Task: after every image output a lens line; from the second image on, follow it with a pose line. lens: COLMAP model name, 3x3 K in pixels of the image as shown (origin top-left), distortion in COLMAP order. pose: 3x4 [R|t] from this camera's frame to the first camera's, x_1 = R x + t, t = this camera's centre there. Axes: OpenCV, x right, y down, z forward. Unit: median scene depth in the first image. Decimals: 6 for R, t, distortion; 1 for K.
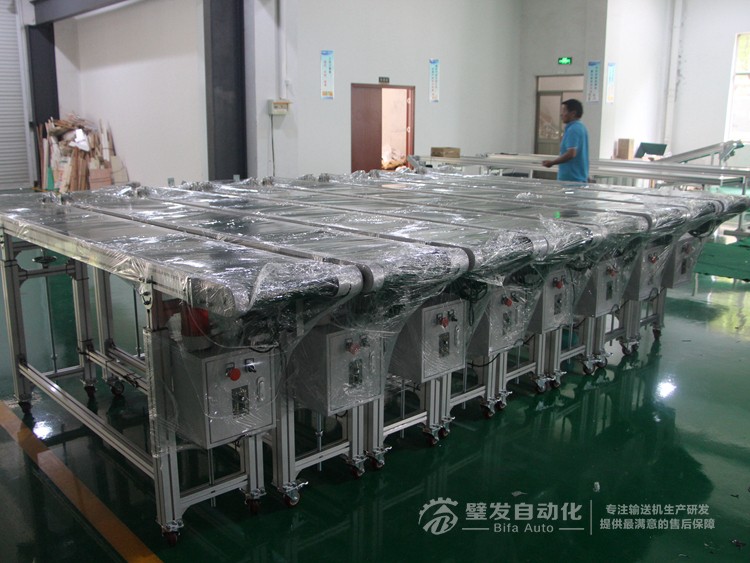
lens RADIAL K [[717.4, 0, 375.1], [0, 717.4, 280.2], [0, 0, 1]] dist [-0.067225, 0.000000]
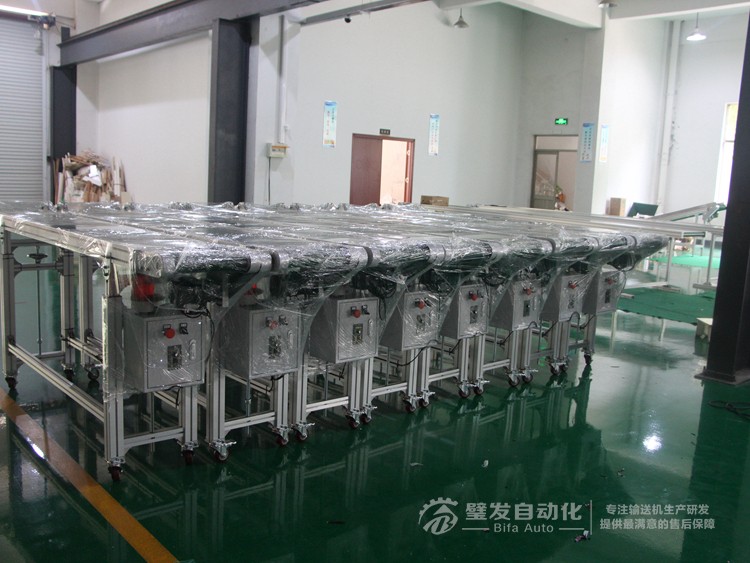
lens RADIAL K [[717.4, 0, 375.4], [0, 717.4, 284.4], [0, 0, 1]] dist [-0.067225, 0.000000]
pose [[0.998817, 0.046219, -0.015095, 0.100043], [-0.047146, 0.996548, -0.068329, 0.063145], [0.011885, 0.068960, 0.997549, -0.142257]]
